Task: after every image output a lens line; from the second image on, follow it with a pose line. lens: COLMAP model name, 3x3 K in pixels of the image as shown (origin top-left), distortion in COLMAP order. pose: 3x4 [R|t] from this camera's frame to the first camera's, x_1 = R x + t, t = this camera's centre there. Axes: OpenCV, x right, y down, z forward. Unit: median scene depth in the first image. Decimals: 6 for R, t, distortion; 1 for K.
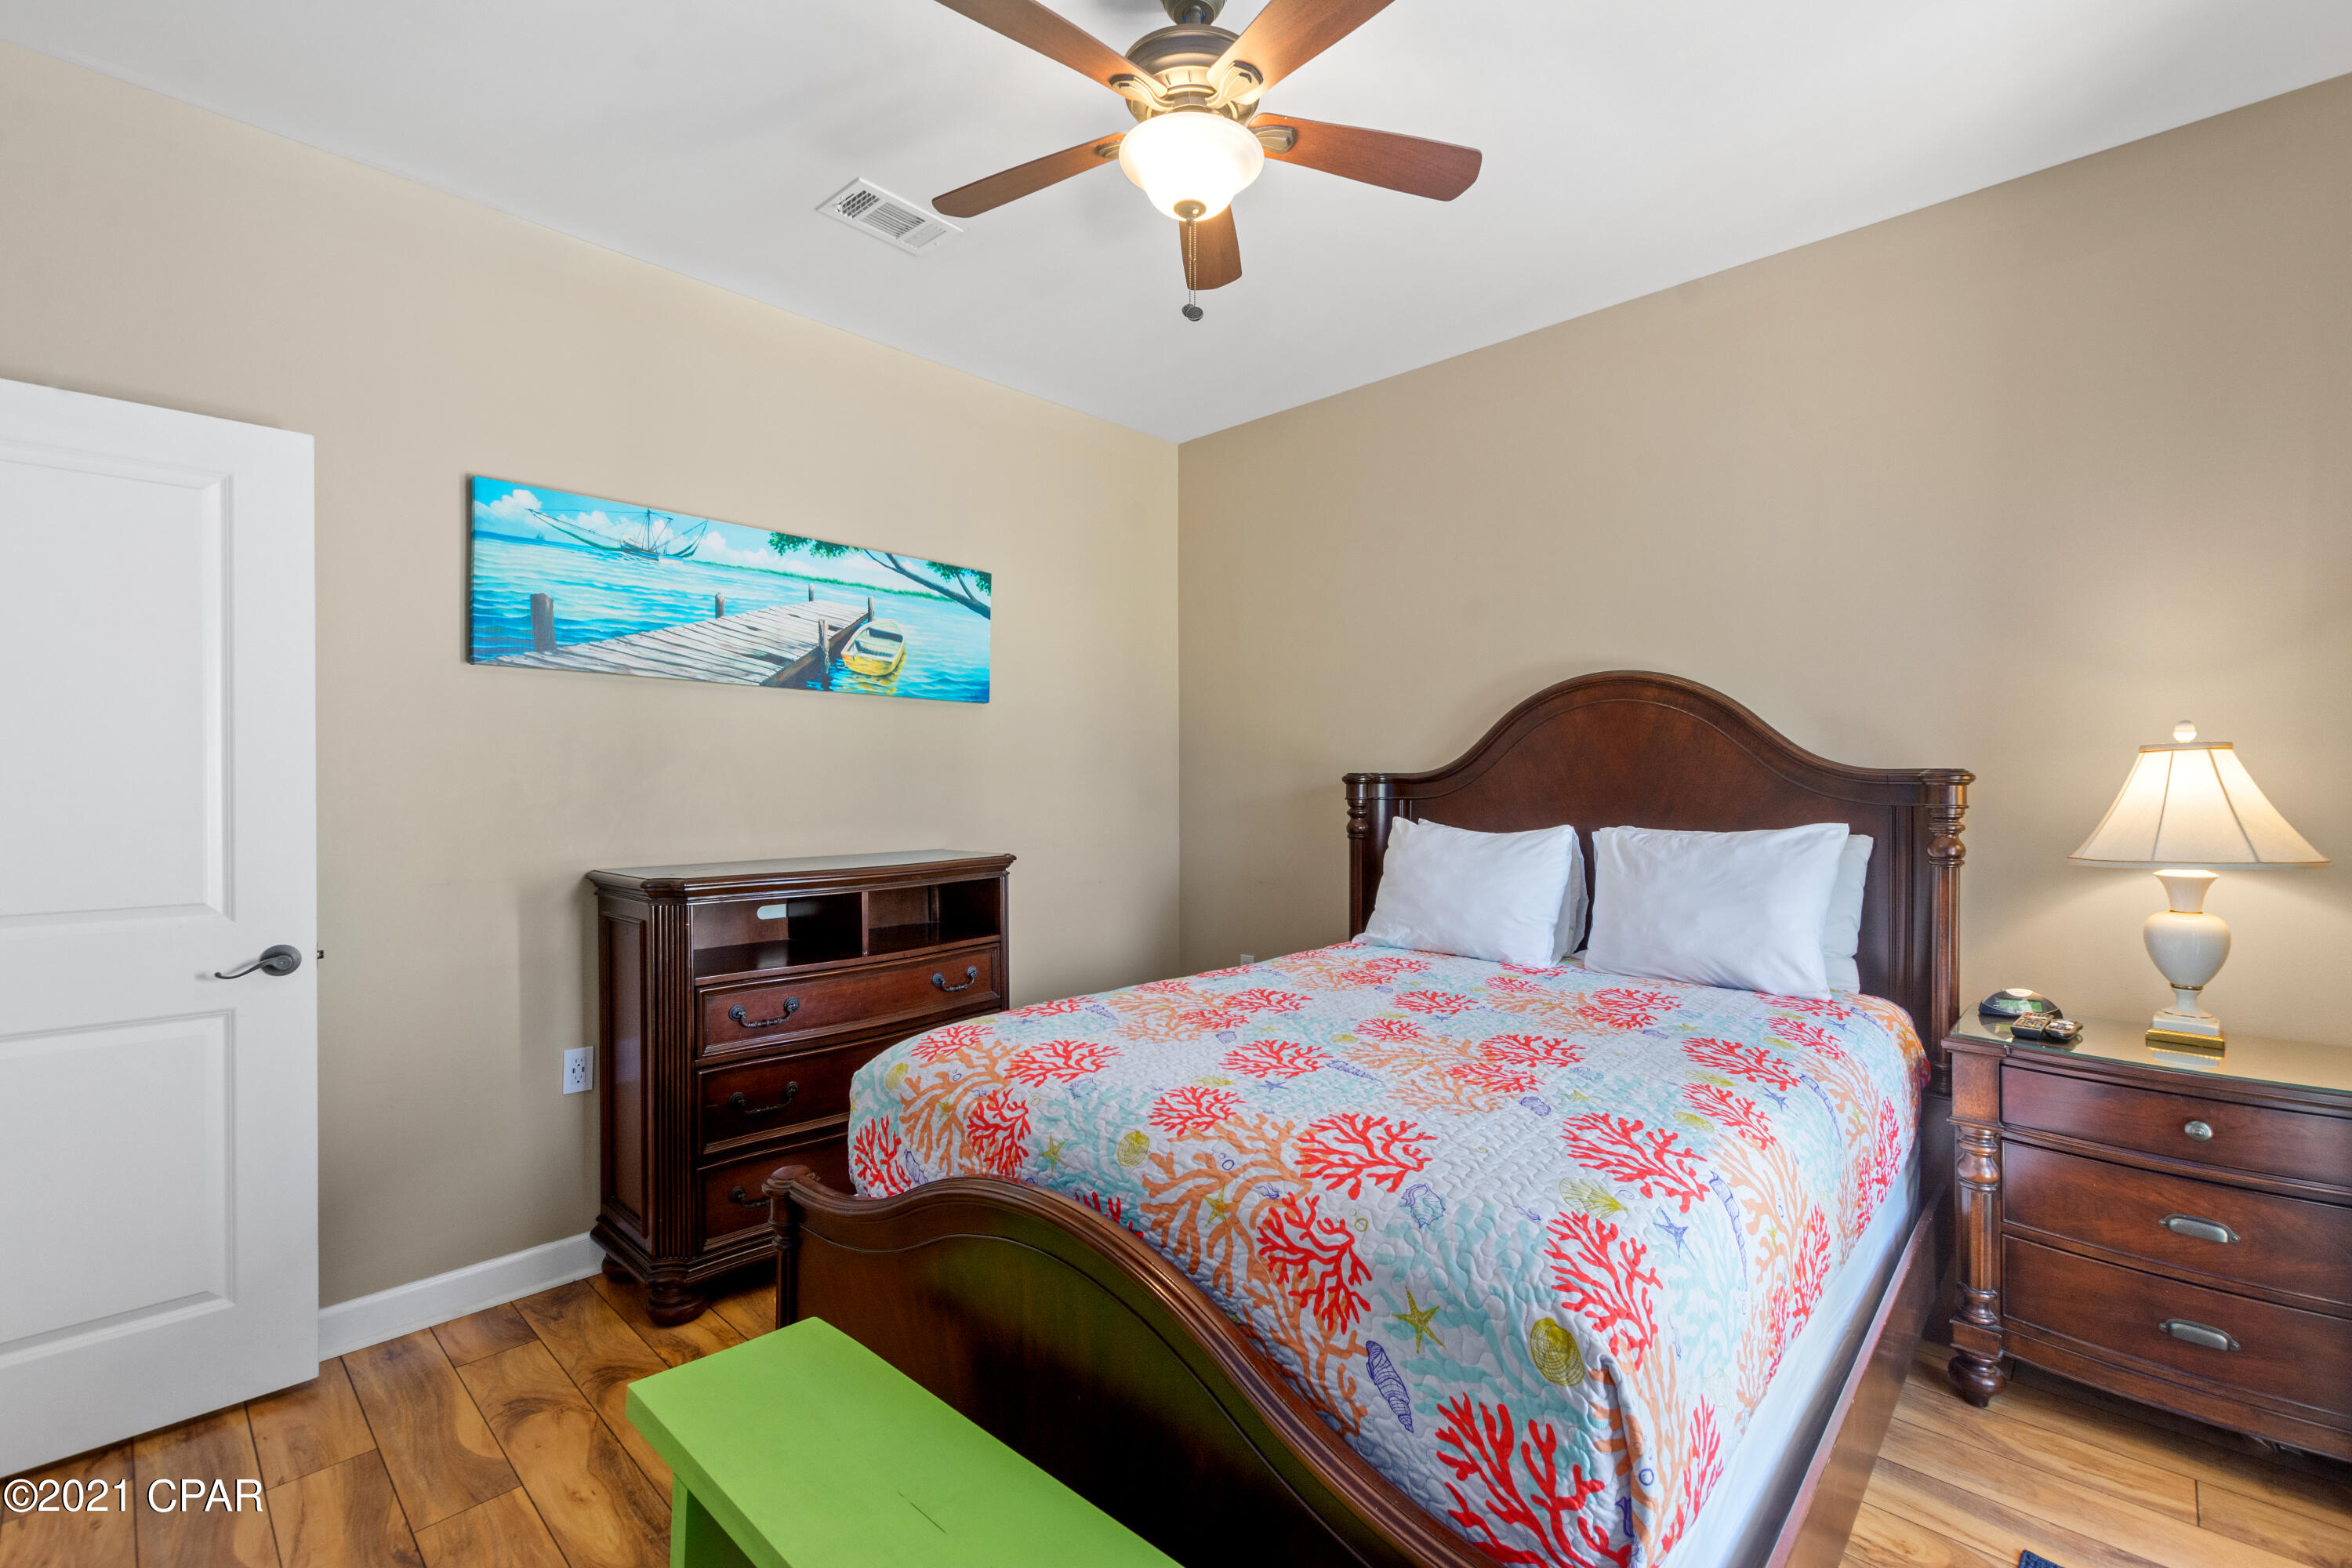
lens RADIAL K [[1015.1, 0, 1176.0], [0, 1015.1, 784.0], [0, 0, 1]] dist [0.000386, -0.000380]
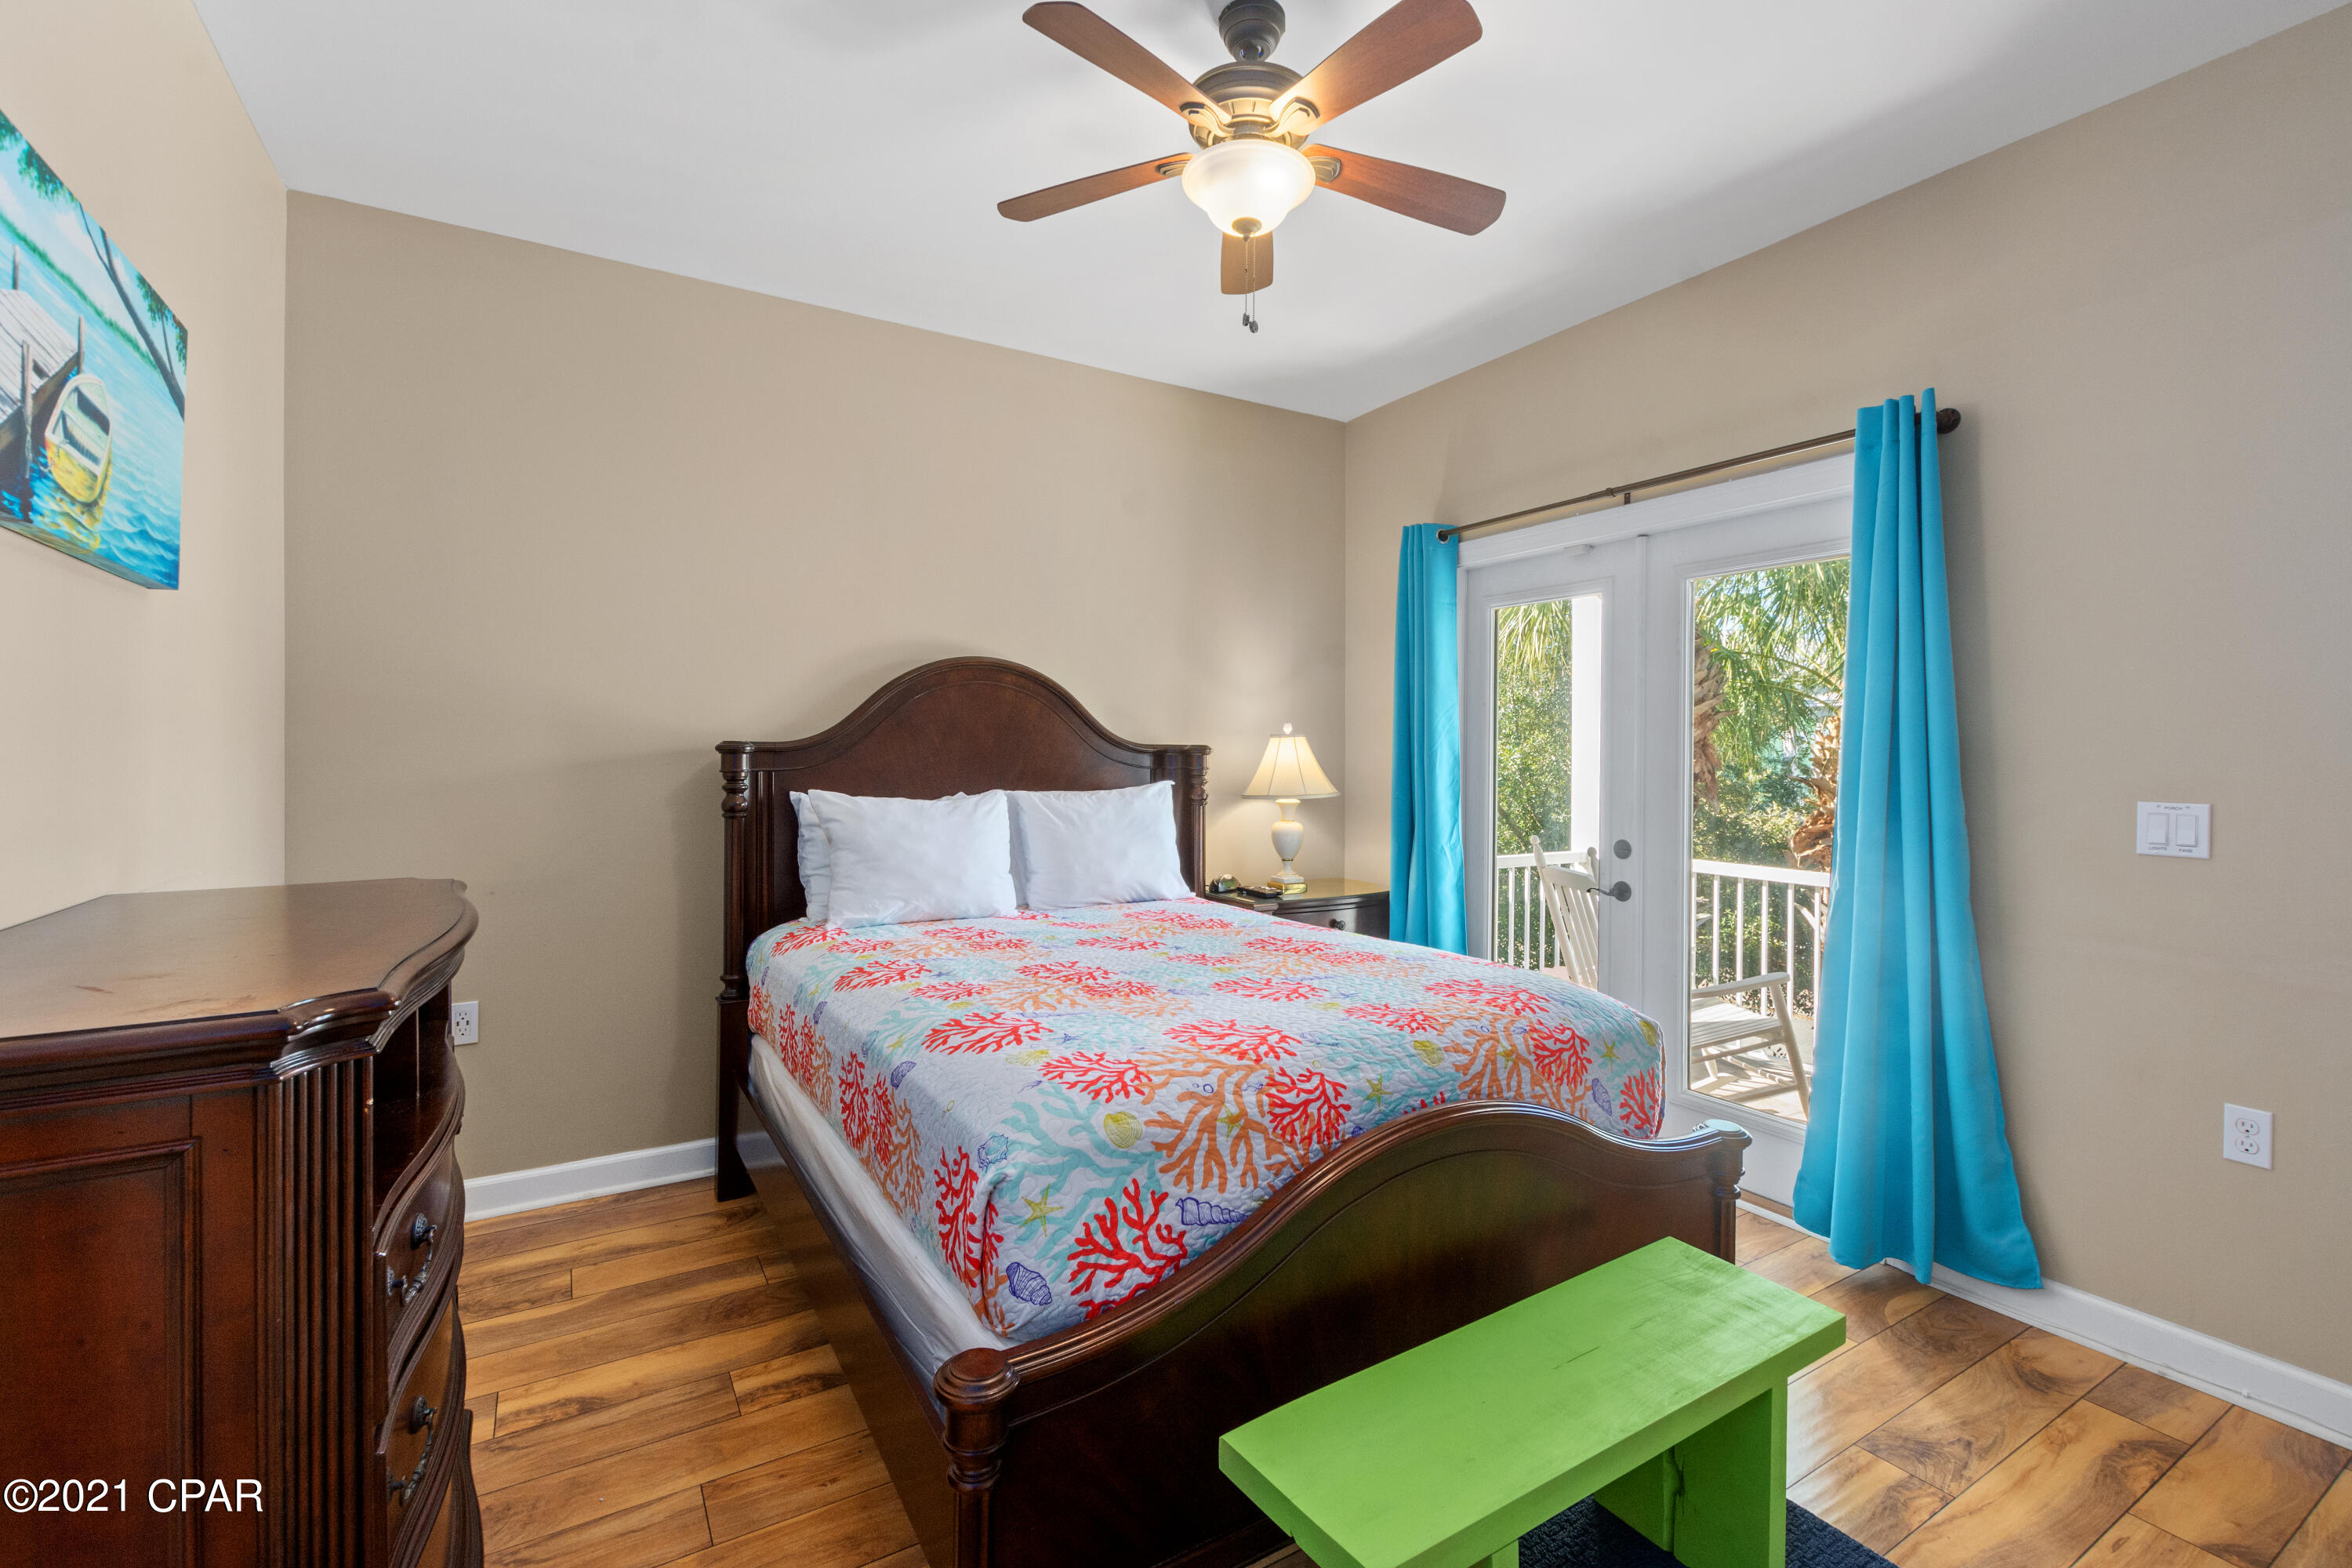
lens RADIAL K [[1029.1, 0, 1179.3], [0, 1029.1, 751.4], [0, 0, 1]] dist [-0.001101, 0.000035]
pose [[0.259511, 0.002991, 0.965735, -1.026416], [-0.002422, 0.999994, -0.002446, -0.001277], [-0.965737, -0.001704, 0.259517, 0.750116]]
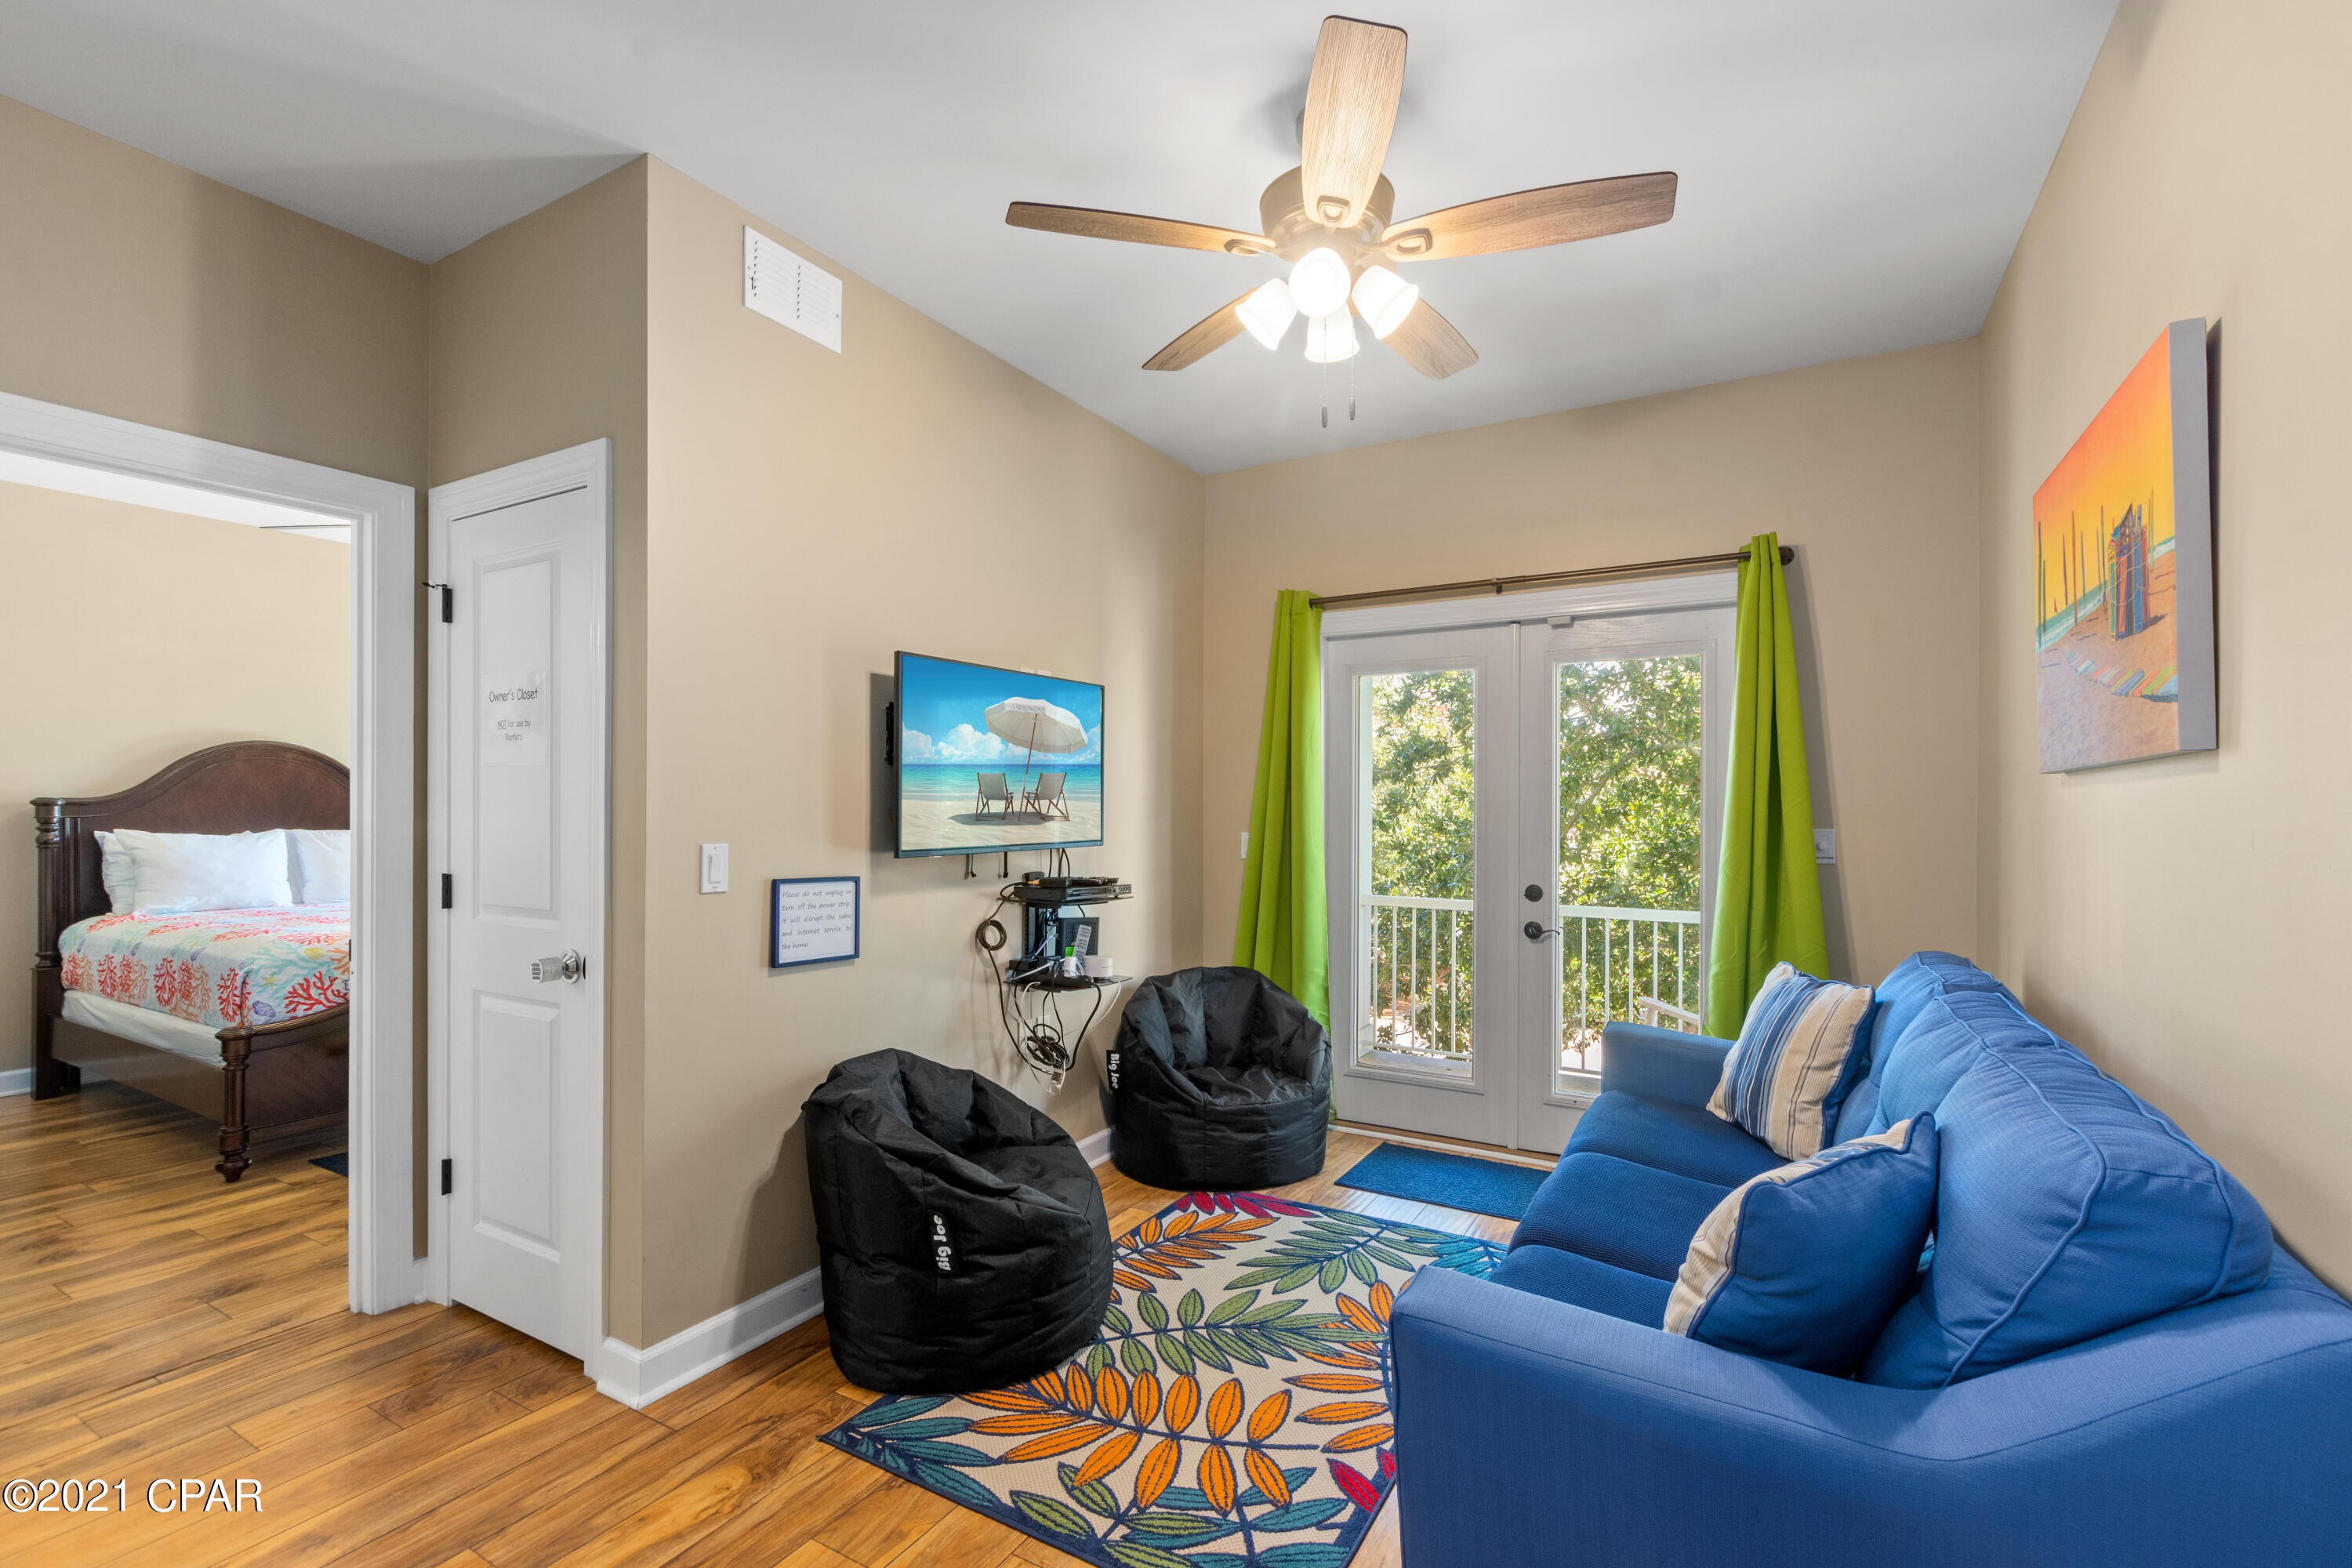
lens RADIAL K [[1032.6, 0, 1174.1], [0, 1032.6, 808.4], [0, 0, 1]] dist [0.002564, 0.000732]
pose [[-0.232634, -0.002860, 0.972560, -2.627878], [-0.000193, 0.999996, 0.002894, -0.001694], [-0.972564, 0.000486, -0.232634, -0.165609]]
